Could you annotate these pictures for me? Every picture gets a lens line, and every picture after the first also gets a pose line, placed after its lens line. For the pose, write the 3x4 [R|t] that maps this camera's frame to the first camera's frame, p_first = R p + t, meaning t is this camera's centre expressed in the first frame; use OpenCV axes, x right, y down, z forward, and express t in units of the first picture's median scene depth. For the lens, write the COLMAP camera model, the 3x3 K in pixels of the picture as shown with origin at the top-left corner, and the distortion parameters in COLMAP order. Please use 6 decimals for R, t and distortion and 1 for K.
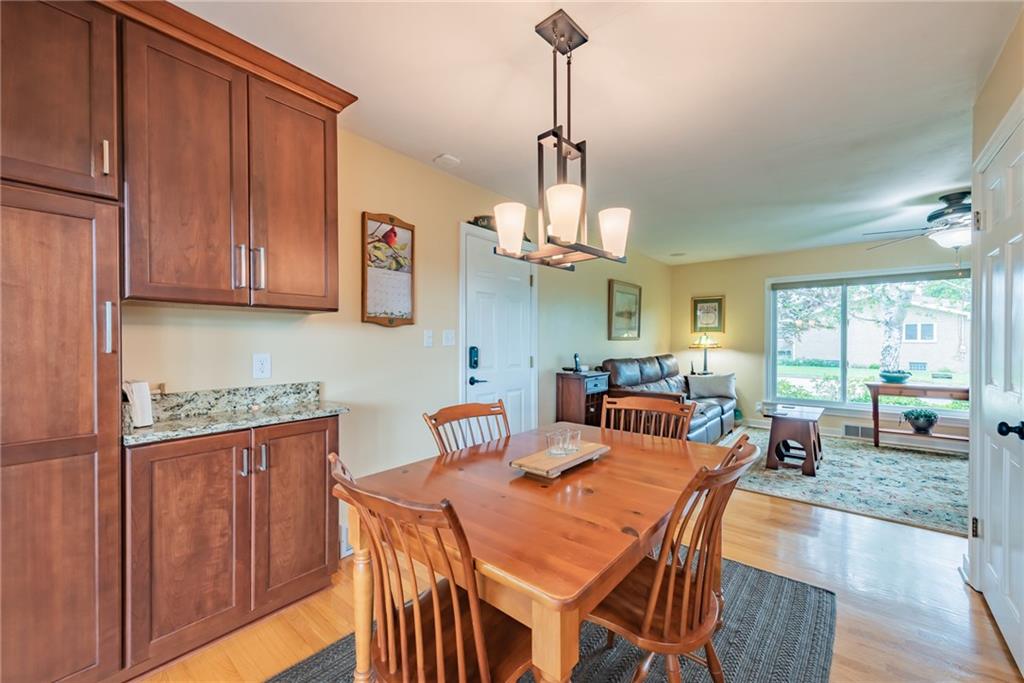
lens RADIAL K [[406.9, 0, 513.5], [0, 406.9, 342.6], [0, 0, 1]] dist [0.009029, -0.001427]
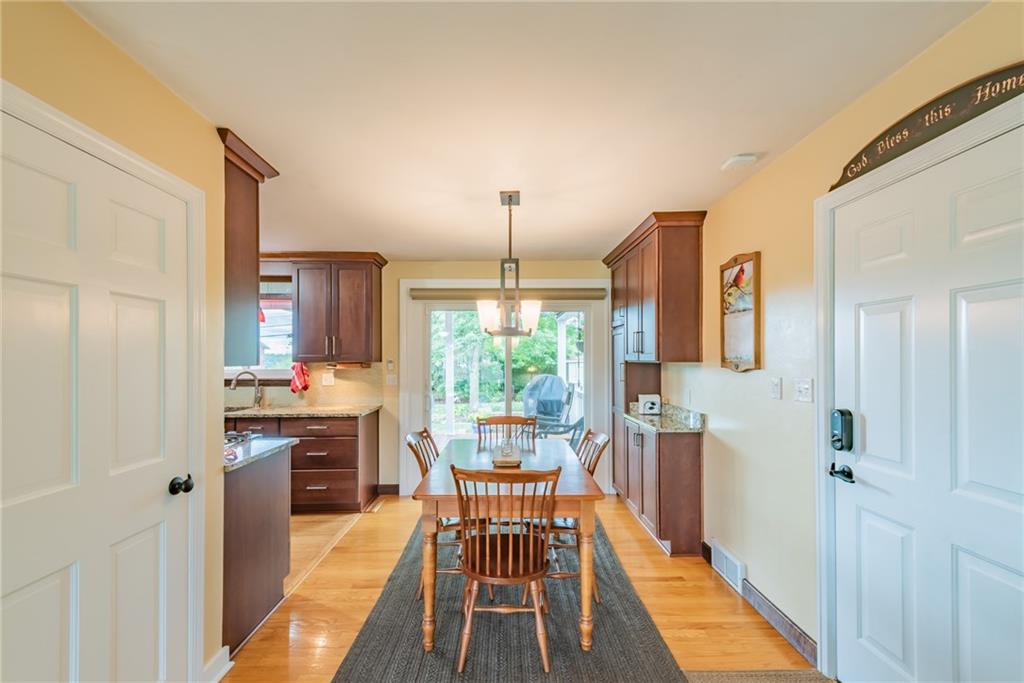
lens RADIAL K [[406.9, 0, 510.7], [0, 406.9, 352.2], [0, 0, 1]] dist [0.009029, -0.001427]
pose [[-0.759508, -0.006996, -0.650460, 0.619490], [0.000381, 0.999937, -0.011200, -0.063860], [0.650498, -0.008754, -0.759458, 1.181330]]
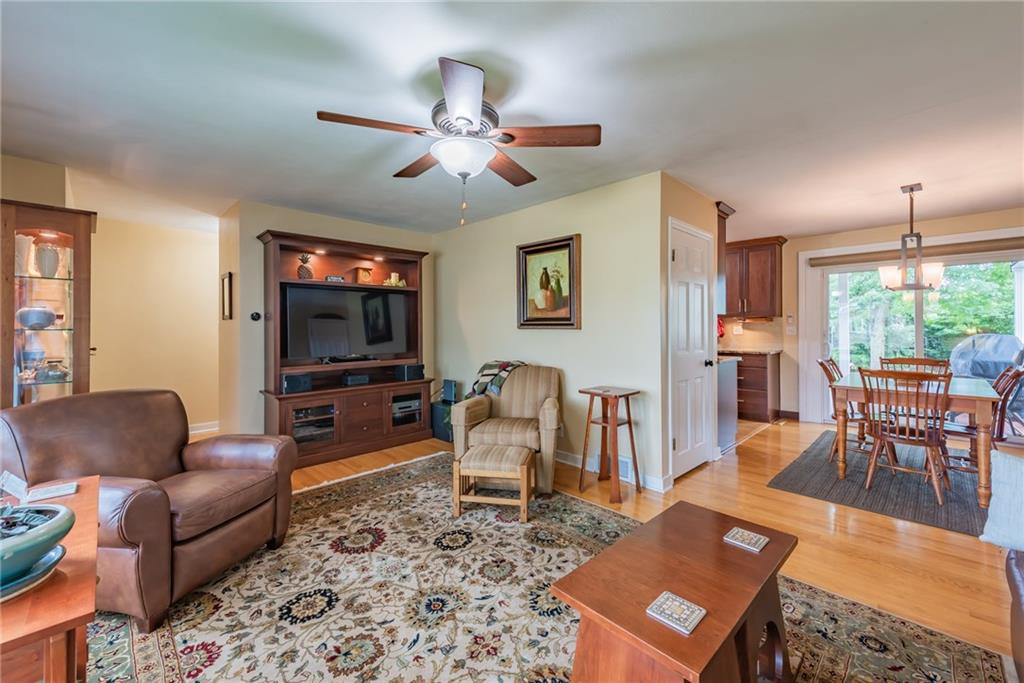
lens RADIAL K [[406.9, 0, 516.3], [0, 406.9, 324.9], [0, 0, 1]] dist [0.009029, -0.001427]
pose [[-0.994537, 0.004606, 0.104279, 1.069025], [0.004588, 0.999989, -0.000413, -0.012942], [-0.104279, 0.000068, -0.994548, 1.817945]]
